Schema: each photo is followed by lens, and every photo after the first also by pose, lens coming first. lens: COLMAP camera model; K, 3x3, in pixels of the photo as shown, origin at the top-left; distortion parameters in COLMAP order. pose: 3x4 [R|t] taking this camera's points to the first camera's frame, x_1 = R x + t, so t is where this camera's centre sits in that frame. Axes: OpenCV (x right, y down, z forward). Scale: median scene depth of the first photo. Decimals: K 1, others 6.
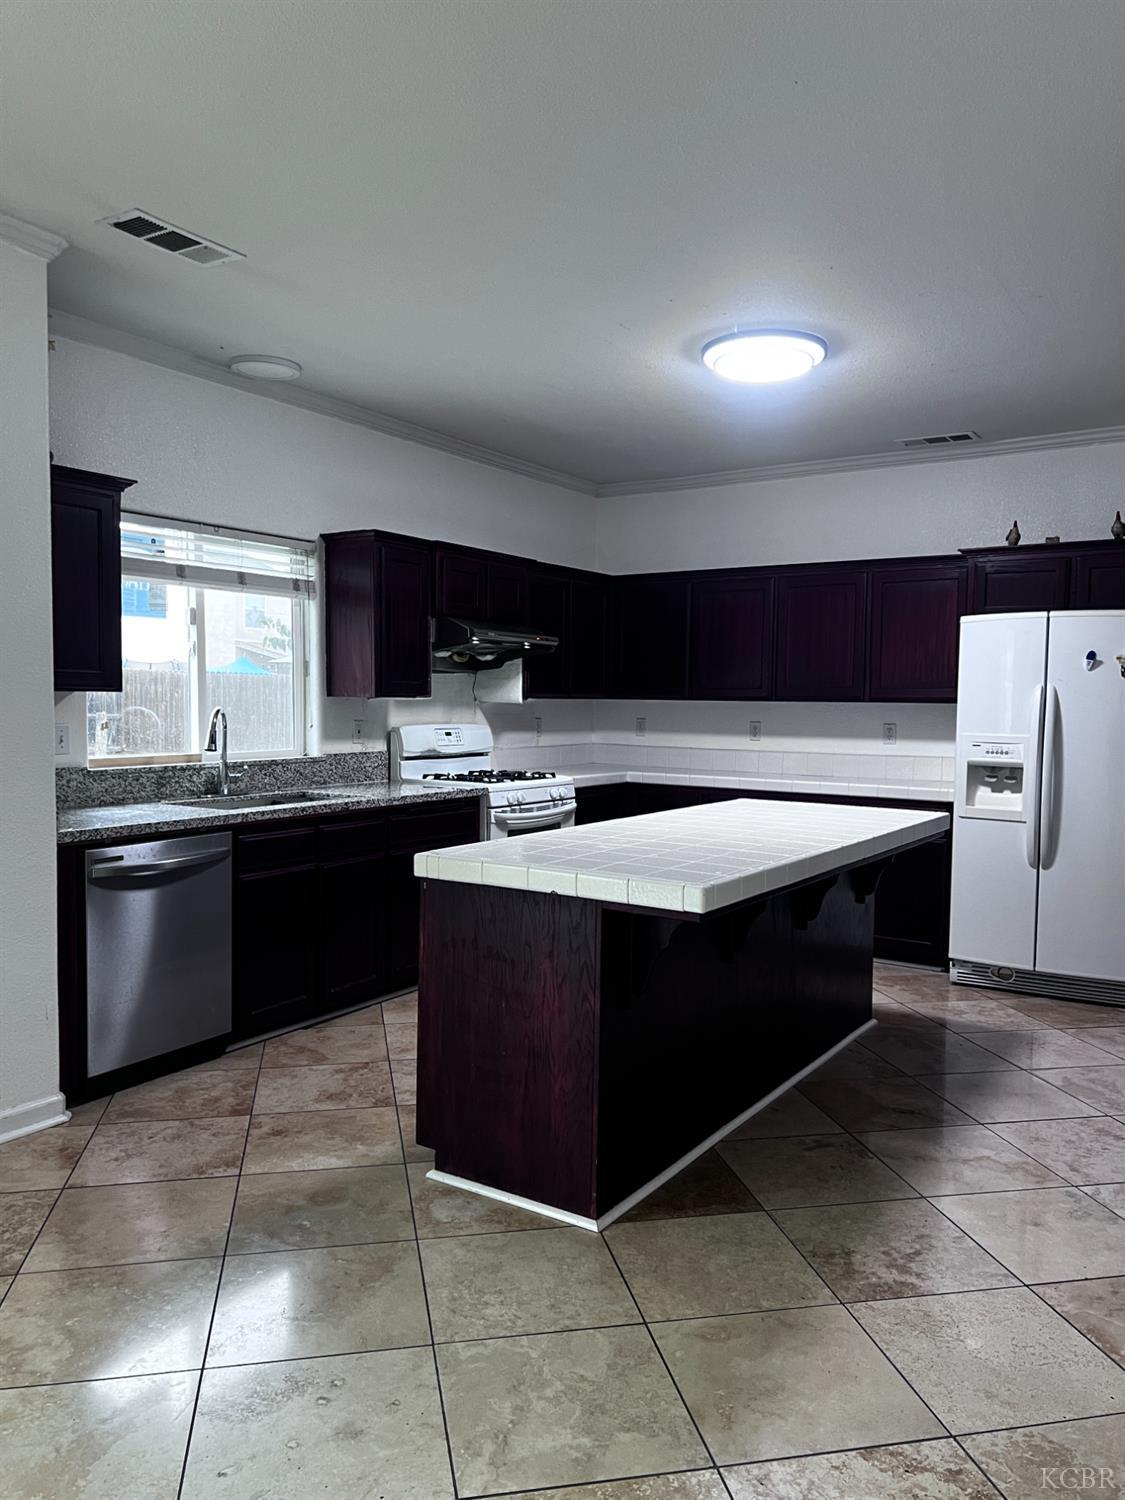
lens RADIAL K [[1119.0, 0, 564.2], [0, 1119.0, 755.3], [0, 0, 1]] dist [0.028892, -0.013805]
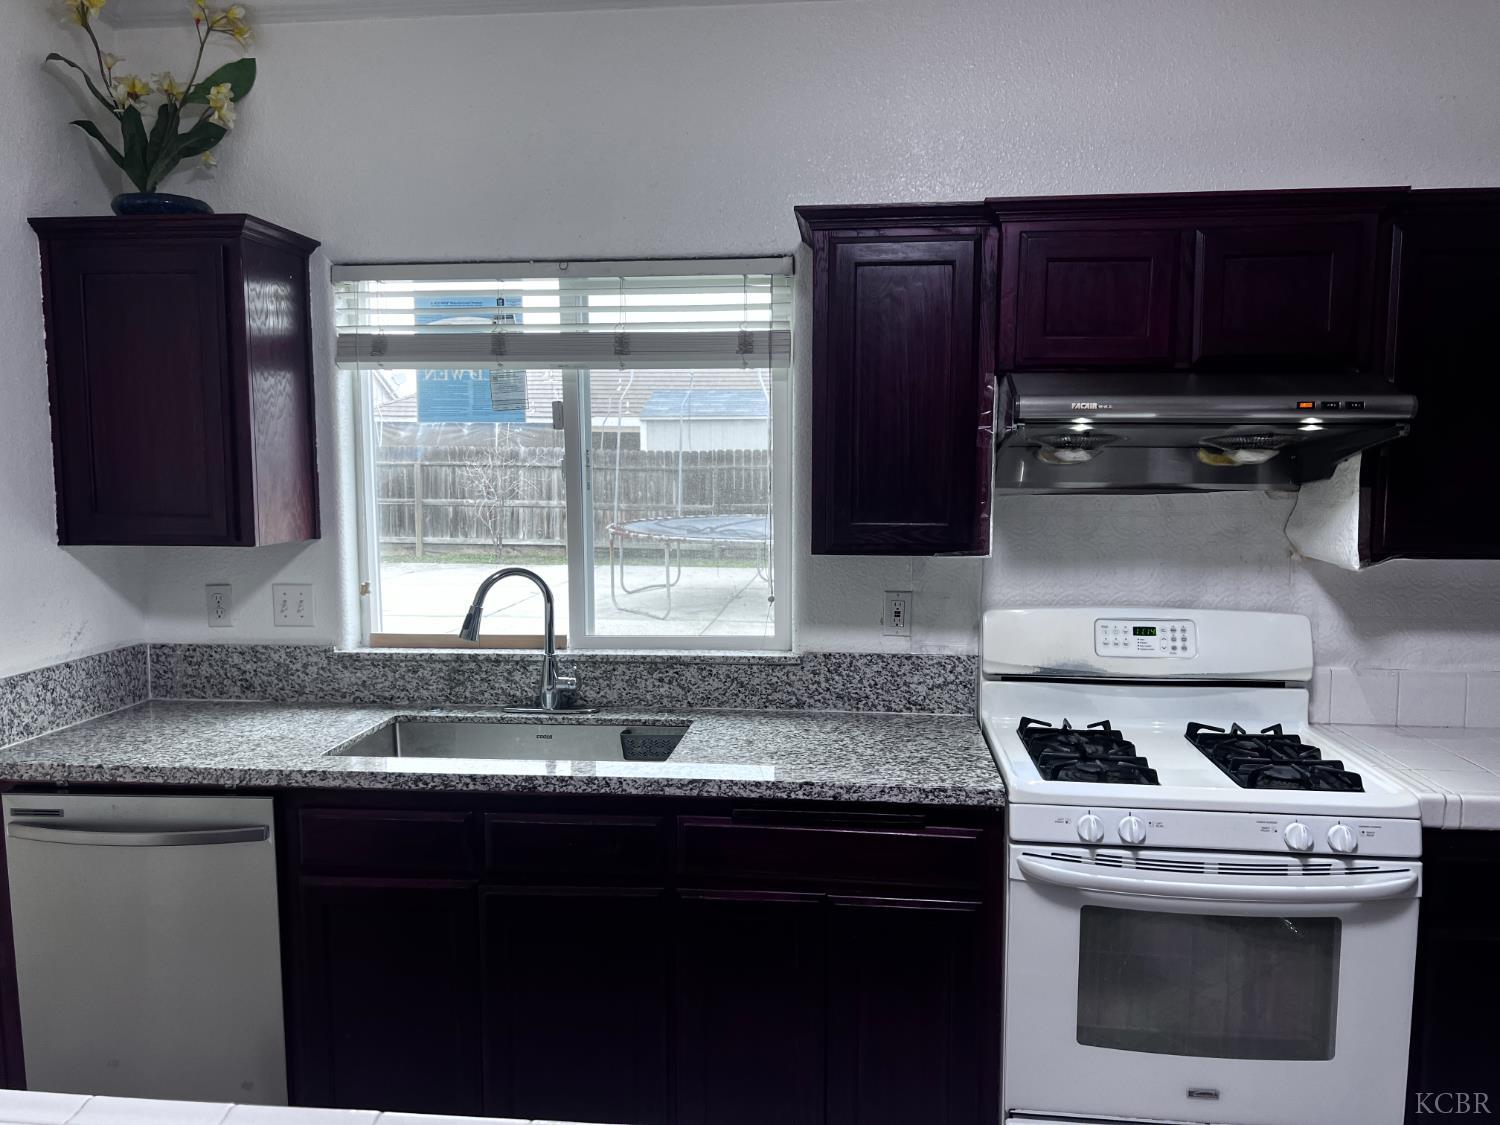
lens RADIAL K [[1119.0, 0, 749.4], [0, 1119.0, 558.9], [0, 0, 1]] dist [0.028892, -0.013805]
pose [[0.449168, 0.063914, -0.891158, 0.251724], [-0.038710, 0.997894, 0.052058, -0.073717], [0.892608, 0.011114, 0.450696, 0.746314]]
